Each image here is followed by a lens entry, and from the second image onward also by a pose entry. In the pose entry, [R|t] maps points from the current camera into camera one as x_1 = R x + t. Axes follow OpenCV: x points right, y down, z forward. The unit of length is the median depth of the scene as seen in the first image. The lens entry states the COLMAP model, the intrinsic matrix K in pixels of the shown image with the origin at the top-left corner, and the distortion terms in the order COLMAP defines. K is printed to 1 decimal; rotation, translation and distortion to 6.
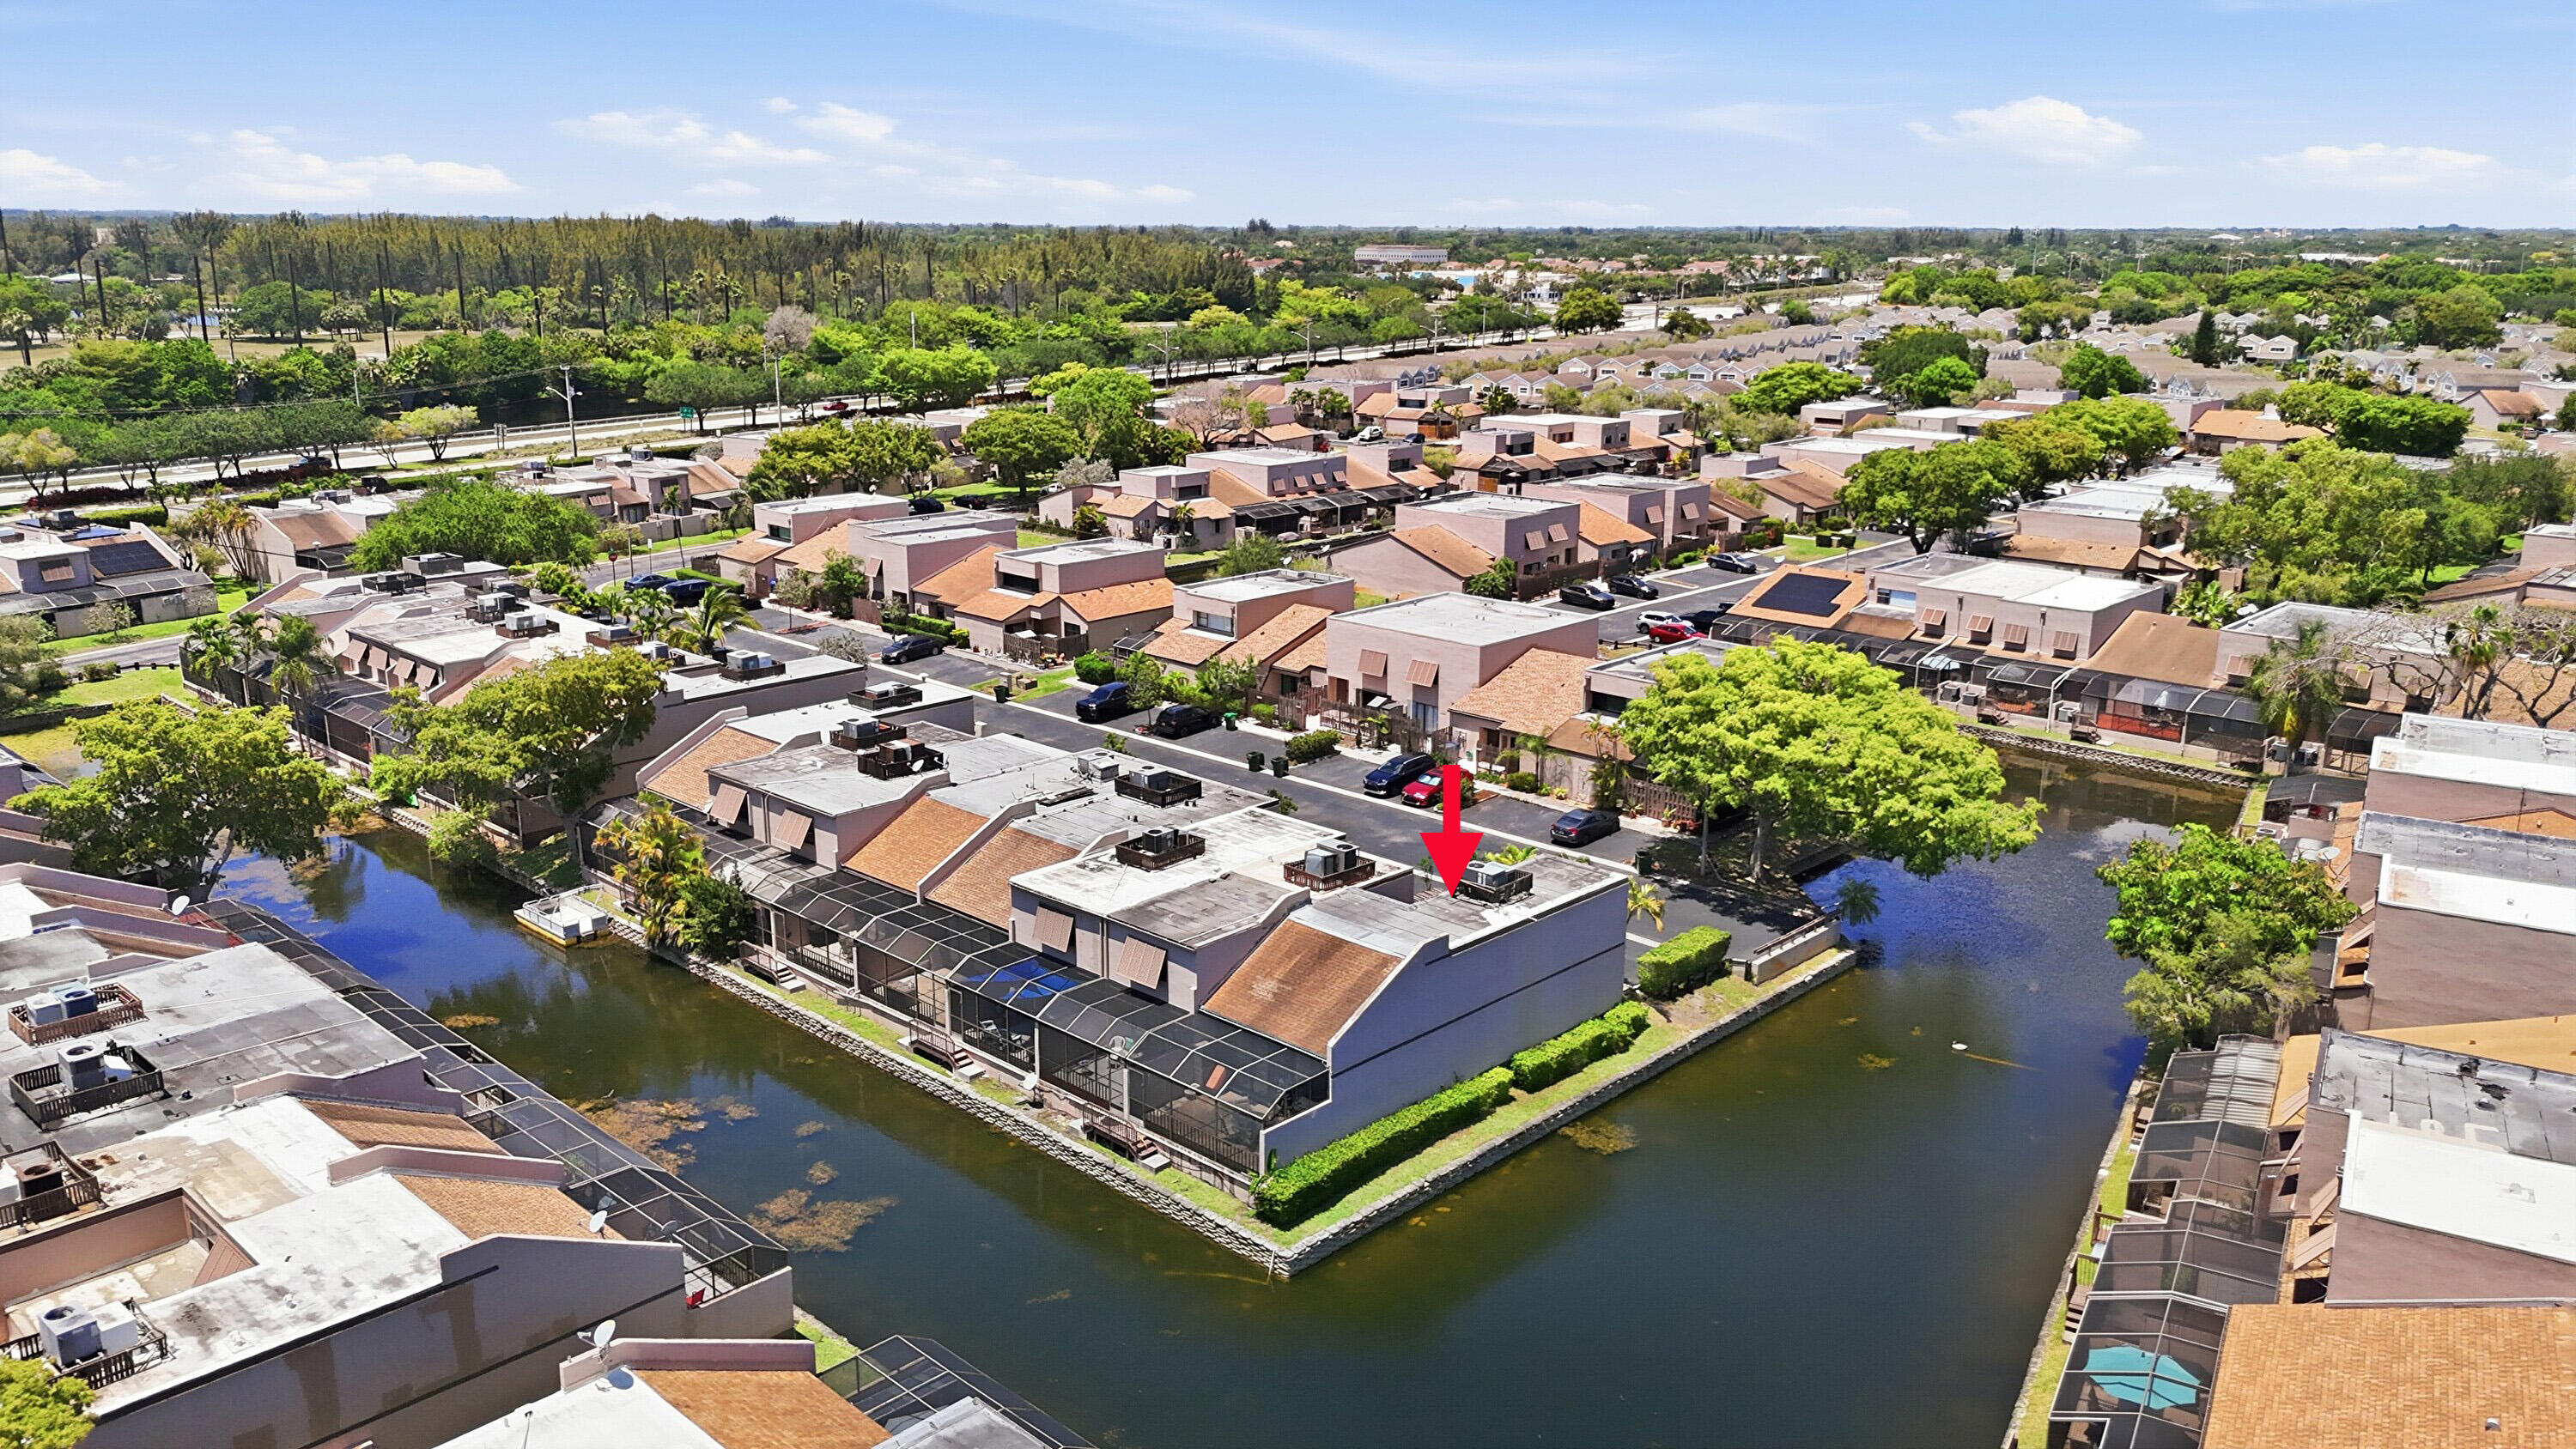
lens RADIAL K [[1889.9, 0, 1275.3], [0, 1889.9, 743.5], [0, 0, 1]] dist [0.071843, -0.052917]
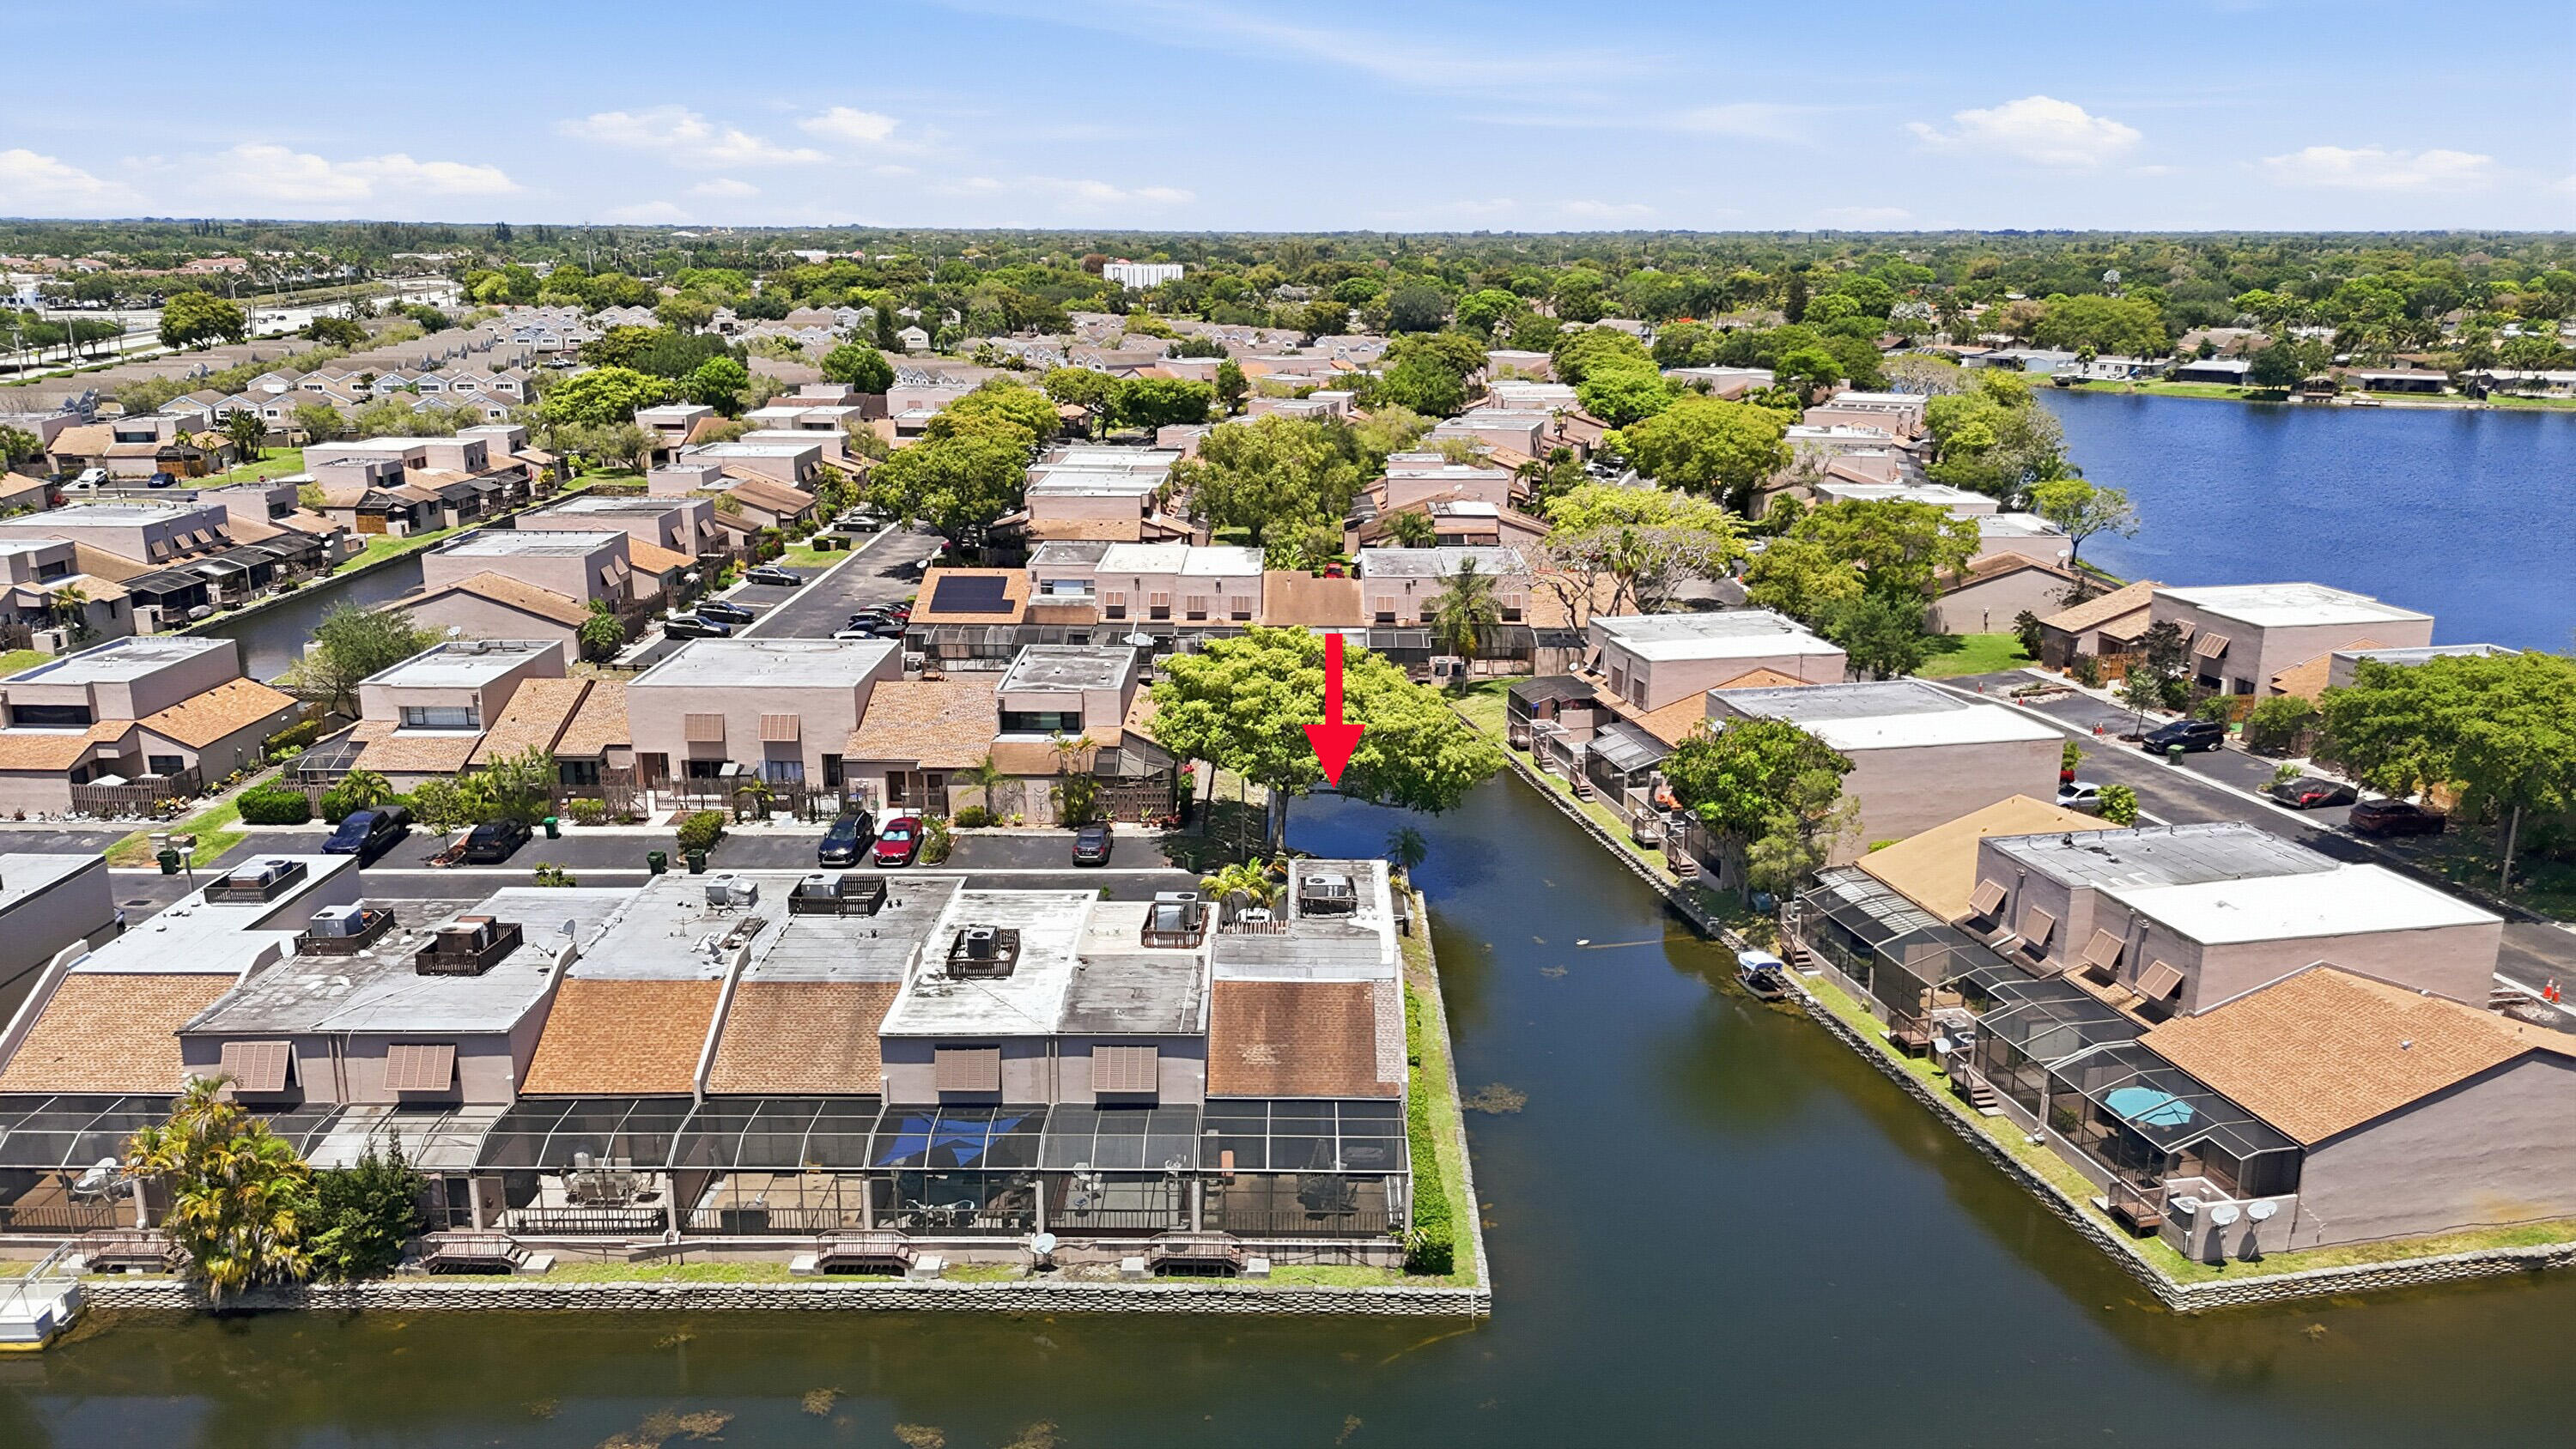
lens RADIAL K [[1889.9, 0, 1285.9], [0, 1889.9, 742.6], [0, 0, 1]] dist [0.071843, -0.052917]
pose [[0.731183, -0.181177, 0.657682, -0.379004], [0.179918, 0.981169, 0.070265, -0.055888], [-0.658028, 0.066952, 0.750011, 0.175970]]
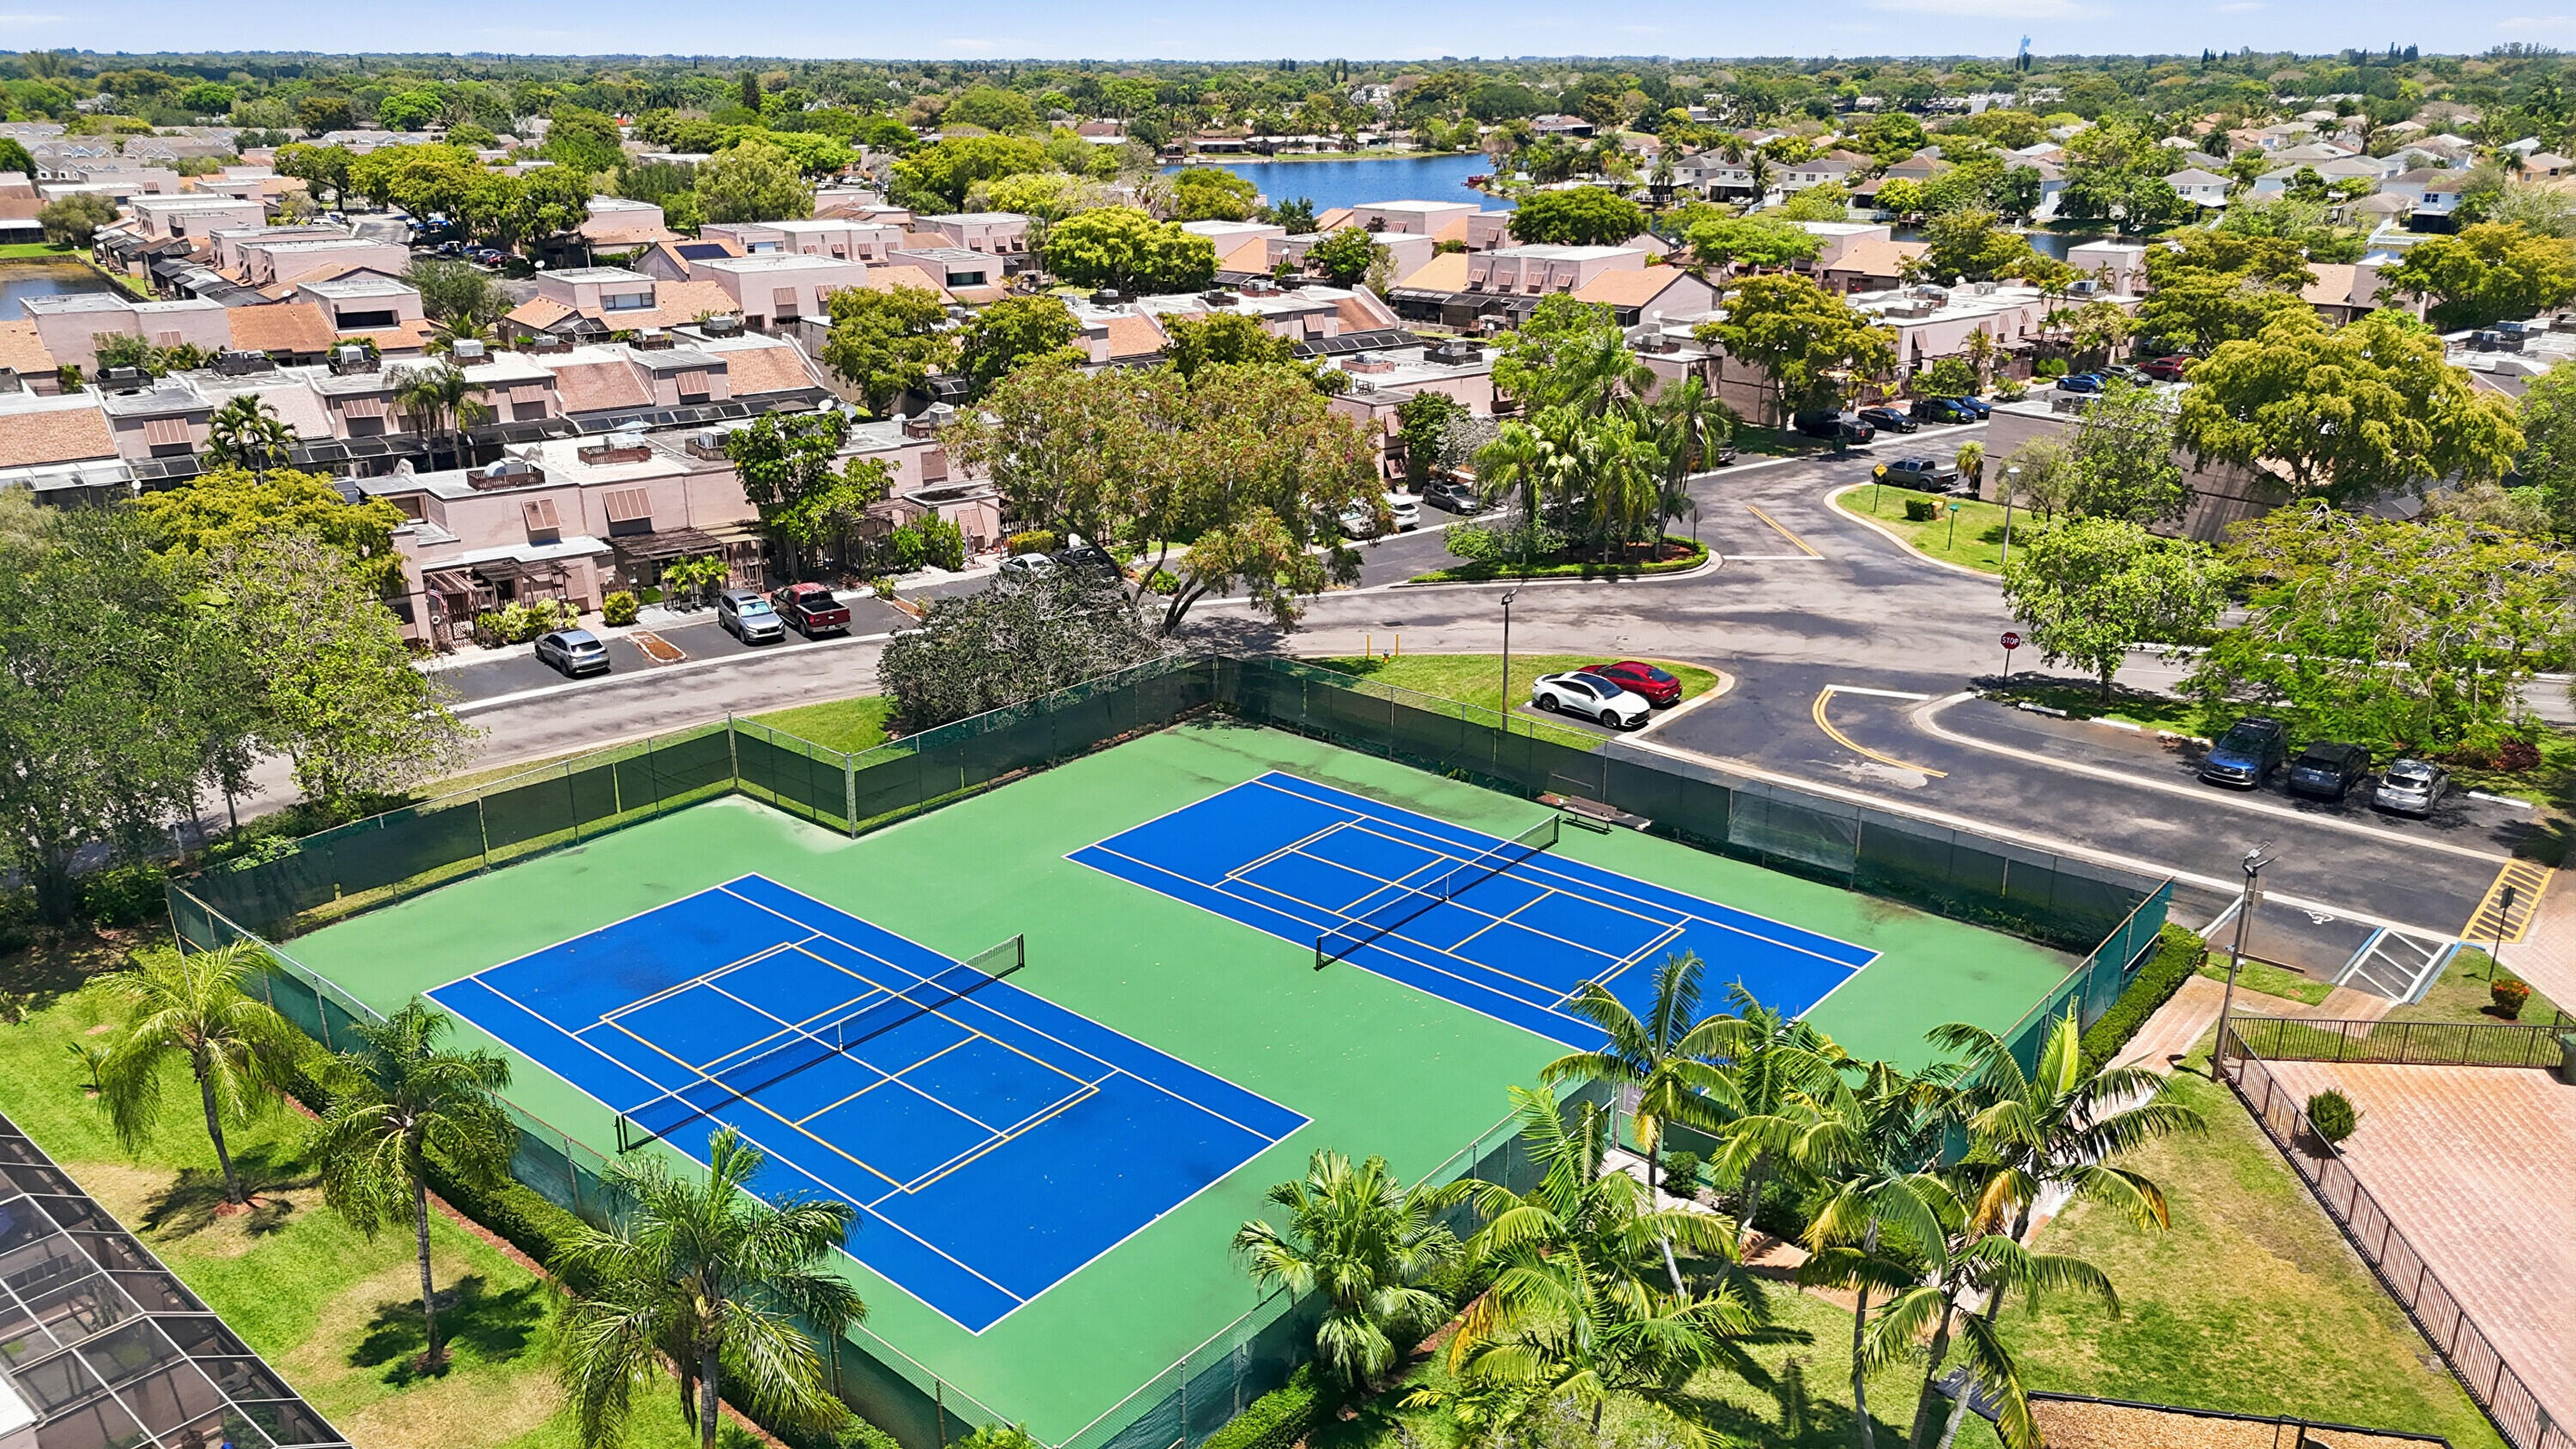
lens RADIAL K [[1889.9, 0, 1287.6], [0, 1889.9, 716.8], [0, 0, 1]] dist [0.071843, -0.052917]
pose [[0.159623, -0.329100, 0.930706, -1.548415], [0.262168, 0.923072, 0.281437, -0.064401], [-0.951729, 0.199077, 0.233623, 0.391443]]
